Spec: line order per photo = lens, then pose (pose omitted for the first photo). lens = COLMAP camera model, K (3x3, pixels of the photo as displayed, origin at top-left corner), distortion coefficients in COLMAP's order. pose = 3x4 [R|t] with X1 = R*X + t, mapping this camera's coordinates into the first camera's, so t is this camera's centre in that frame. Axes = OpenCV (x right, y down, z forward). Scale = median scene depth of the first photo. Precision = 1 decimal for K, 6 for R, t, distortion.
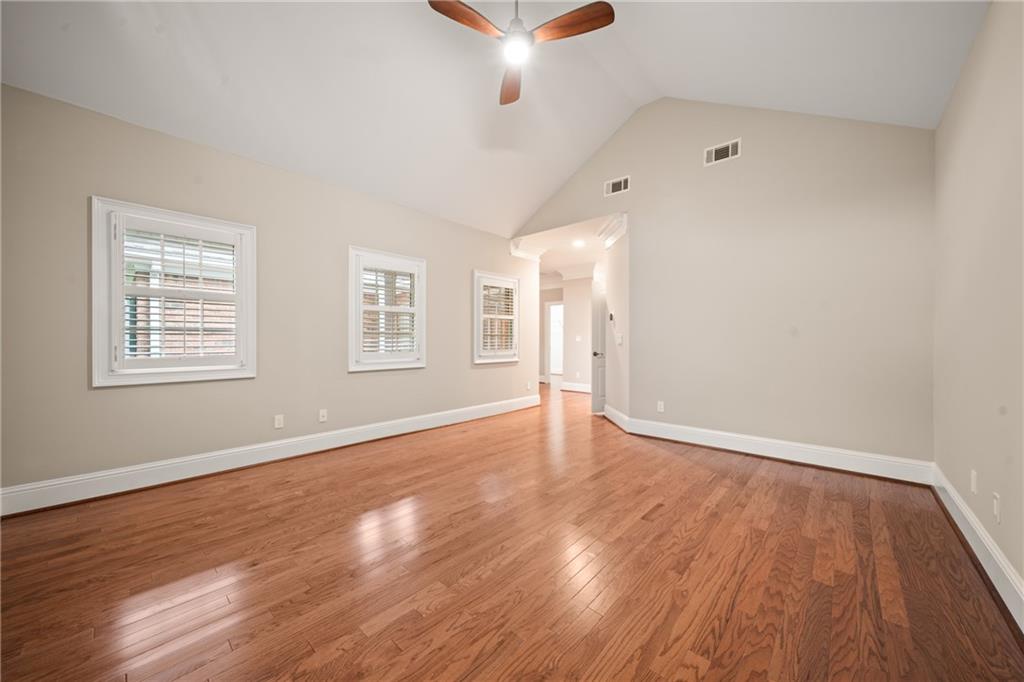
lens RADIAL K [[364.8, 0, 512.7], [0, 364.8, 340.8], [0, 0, 1]] dist [0.000879, -0.001659]
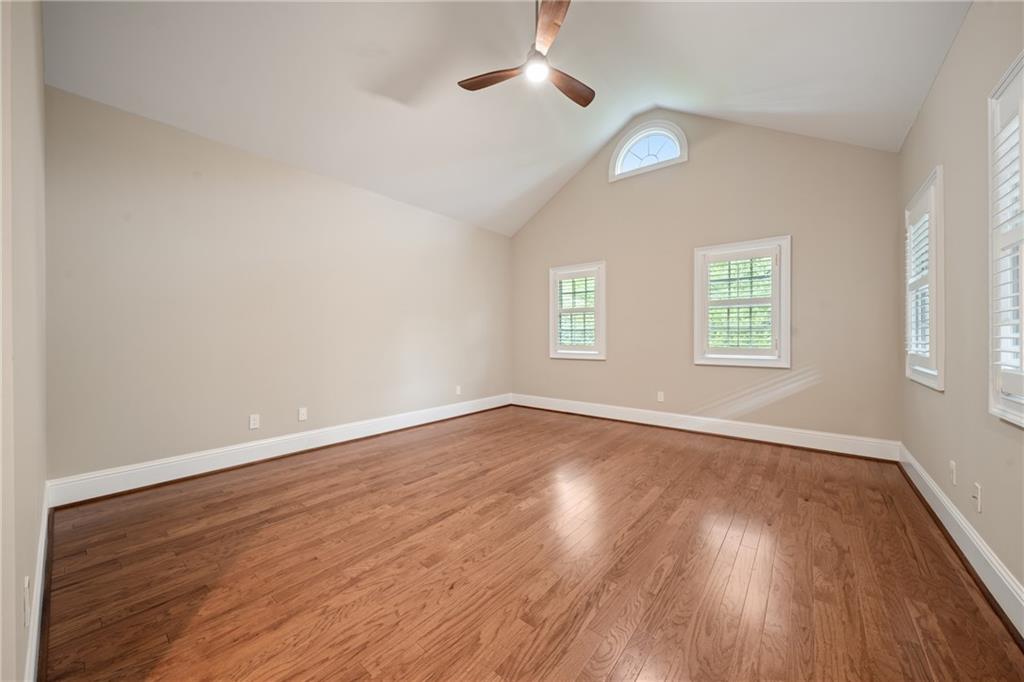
lens RADIAL K [[364.8, 0, 512.0], [0, 364.8, 338.6], [0, 0, 1]] dist [0.000879, -0.001659]
pose [[-0.998166, -0.000496, -0.060536, 0.144816], [-0.000931, 0.999974, 0.007164, -0.001325], [0.060531, 0.007207, -0.998140, 1.991823]]
